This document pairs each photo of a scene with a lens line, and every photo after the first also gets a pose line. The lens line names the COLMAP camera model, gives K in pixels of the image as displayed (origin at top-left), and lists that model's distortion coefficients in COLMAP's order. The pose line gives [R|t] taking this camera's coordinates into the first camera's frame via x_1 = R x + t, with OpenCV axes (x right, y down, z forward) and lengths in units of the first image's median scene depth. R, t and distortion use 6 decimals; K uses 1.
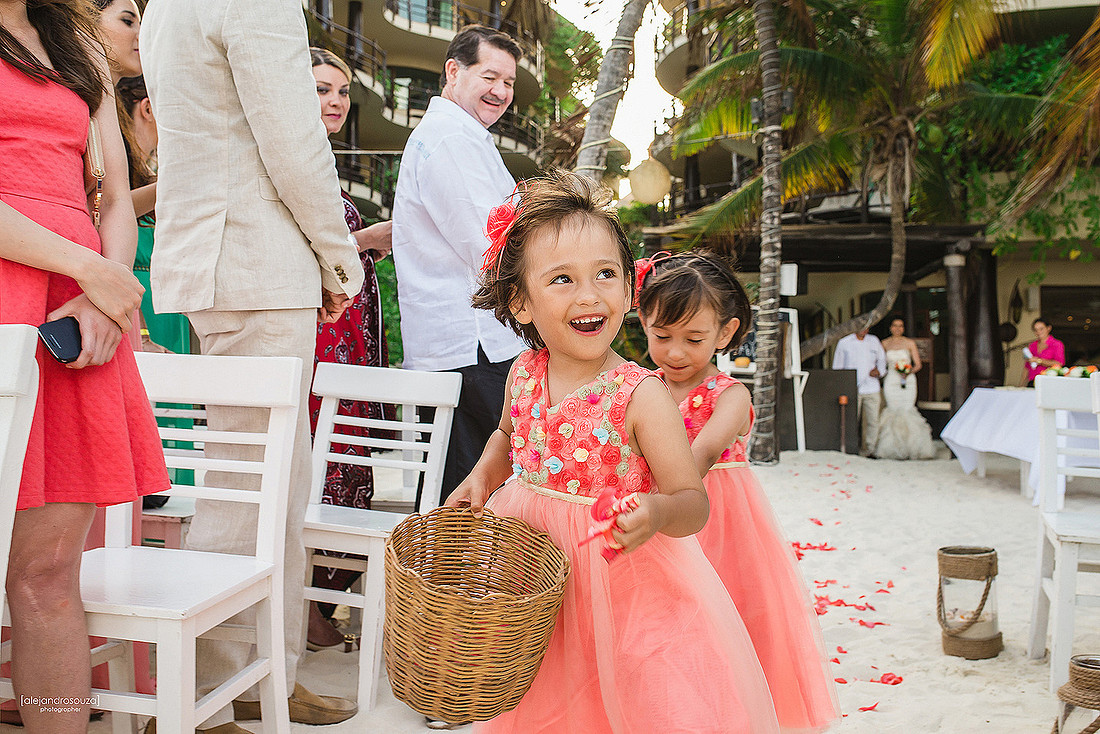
lens RADIAL K [[1091.9, 0, 556.6], [0, 1091.9, 403.6], [0, 0, 1]] dist [-0.061006, 0.119042]
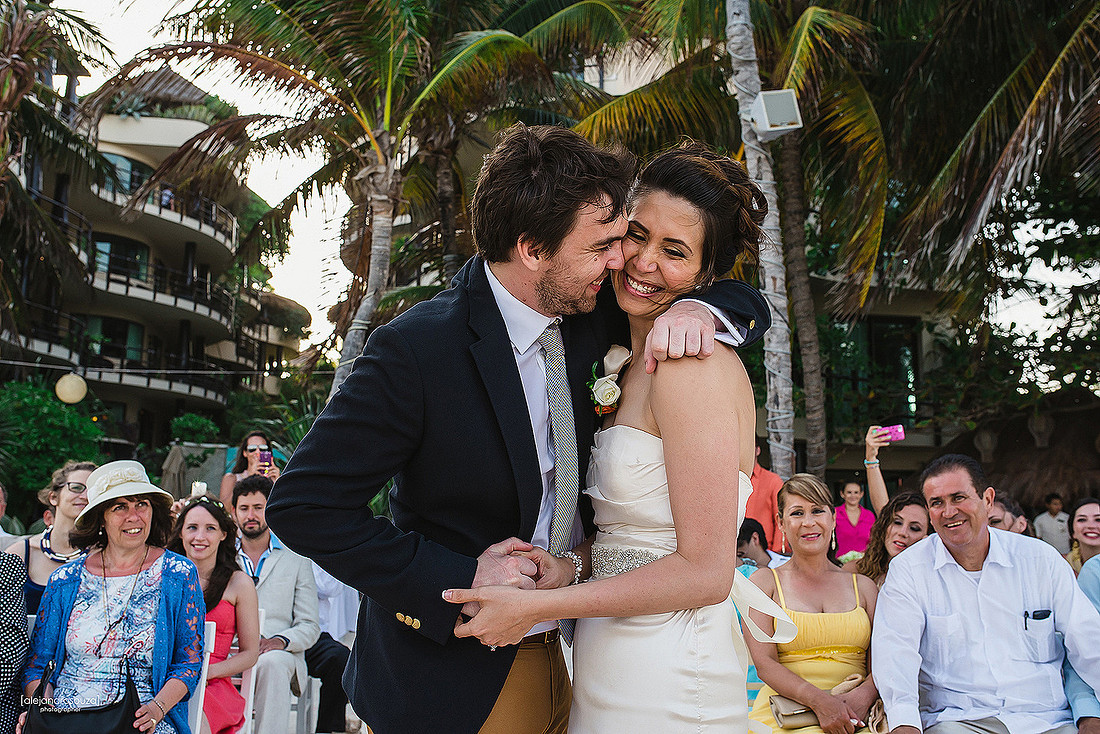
lens RADIAL K [[1091.9, 0, 556.6], [0, 1091.9, 403.6], [0, 0, 1]] dist [-0.061006, 0.119042]
pose [[0.950949, 0.043041, 0.306339, -0.060967], [-0.005832, 0.992592, -0.121356, -0.031228], [-0.309293, 0.113617, 0.944155, -0.188544]]
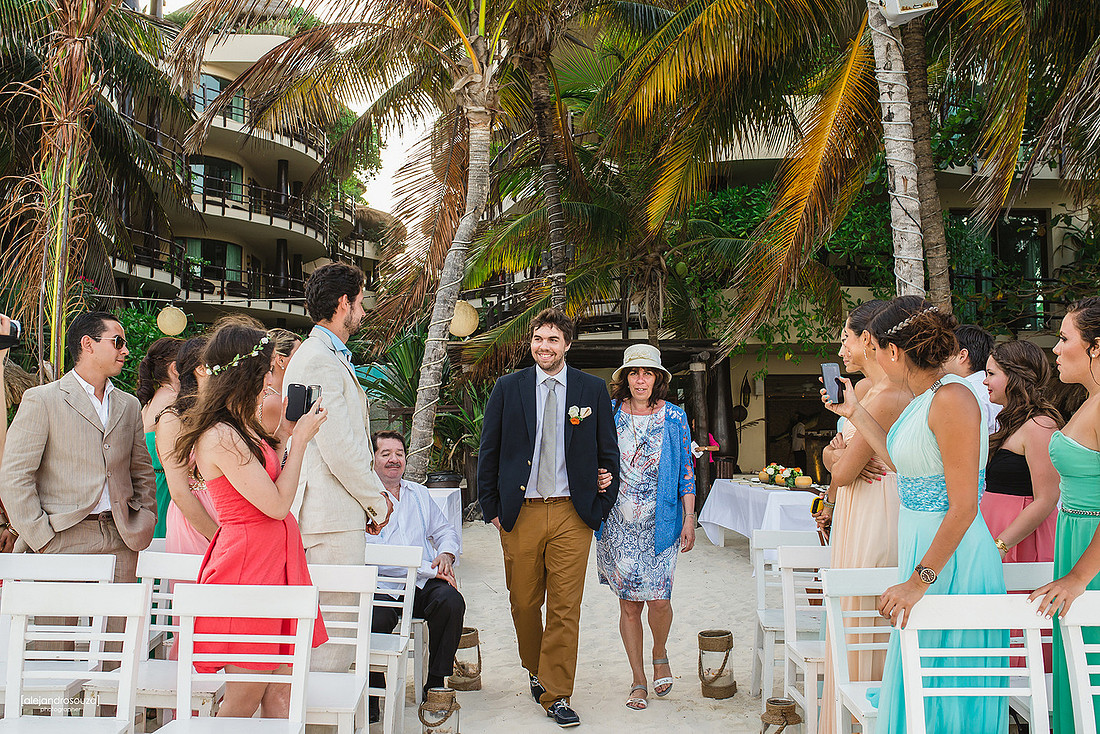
lens RADIAL K [[1091.9, 0, 556.6], [0, 1091.9, 403.6], [0, 0, 1]] dist [-0.061006, 0.119042]
pose [[0.974742, -0.007230, 0.223218, -0.060967], [0.015132, 0.999317, -0.033710, -0.044362], [-0.222821, 0.036237, 0.974186, -0.156417]]
